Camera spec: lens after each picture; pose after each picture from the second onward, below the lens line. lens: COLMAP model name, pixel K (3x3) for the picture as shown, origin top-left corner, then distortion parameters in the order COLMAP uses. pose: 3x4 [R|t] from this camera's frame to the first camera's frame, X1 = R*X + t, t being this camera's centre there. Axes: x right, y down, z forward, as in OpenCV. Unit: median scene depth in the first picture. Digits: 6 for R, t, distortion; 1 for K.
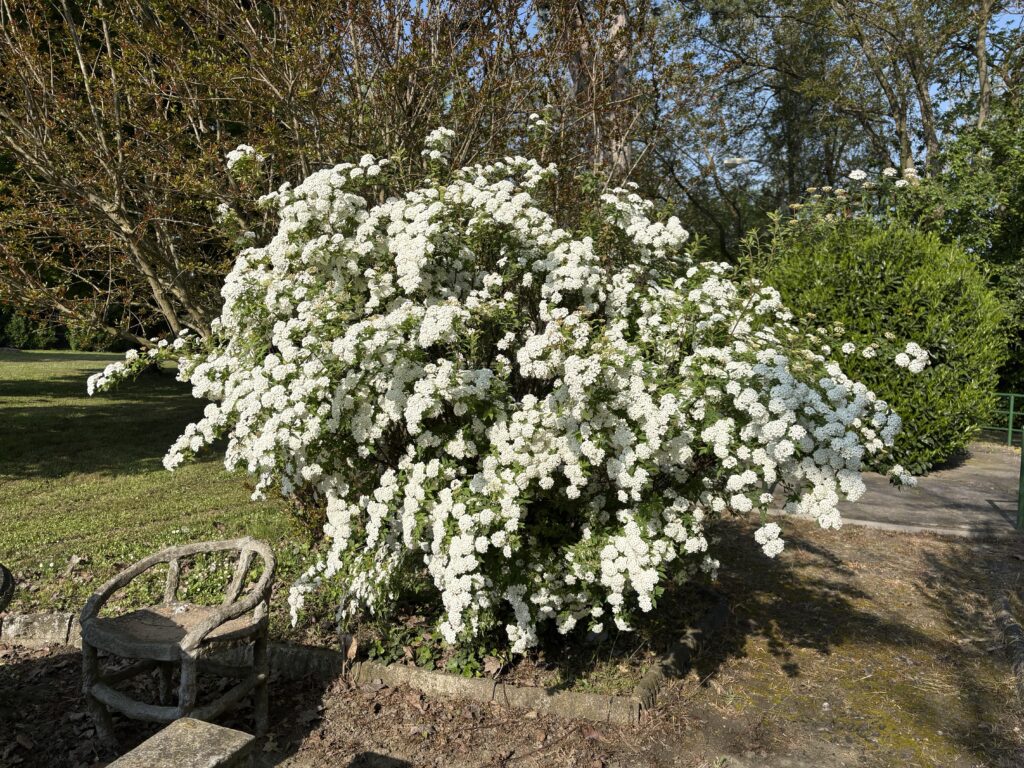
lens RADIAL K [[777.1, 0, 512.8], [0, 777.1, 384.0], [0, 0, 1]] dist [0.038023, -0.039503]
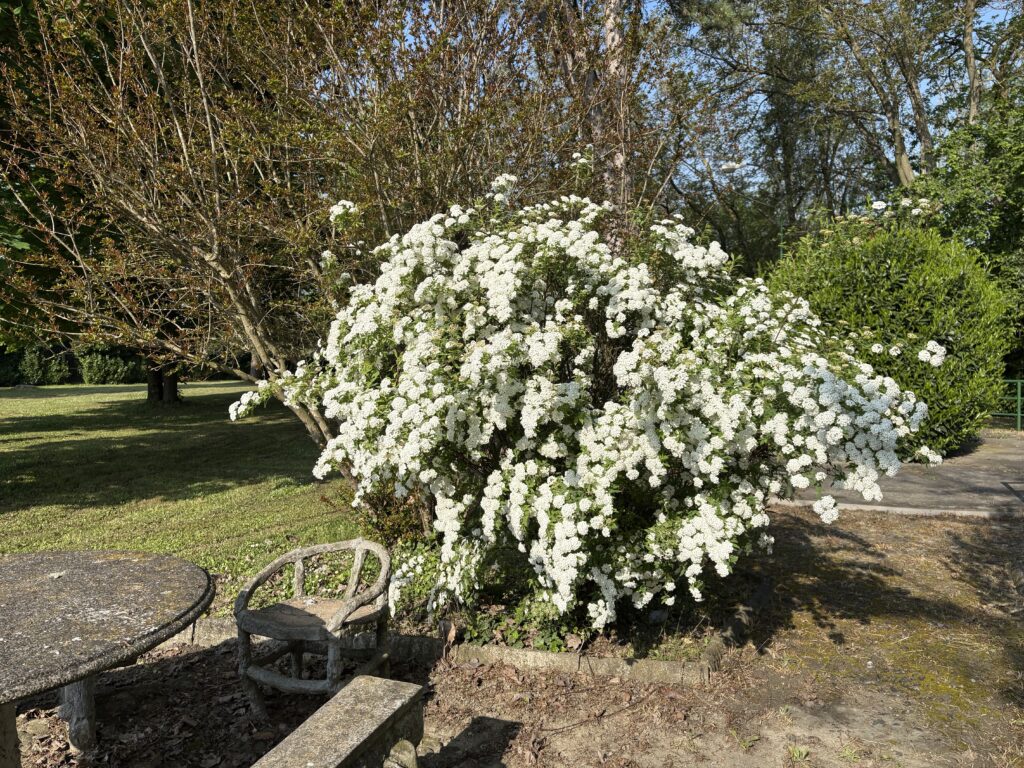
lens RADIAL K [[777.1, 0, 510.9], [0, 777.1, 382.8], [0, 0, 1]] dist [0.038023, -0.039503]
pose [[0.998698, -0.050432, -0.007621, -0.094040], [0.050300, 0.998596, -0.016631, -0.002264], [0.008449, 0.016226, 0.999833, -0.149604]]
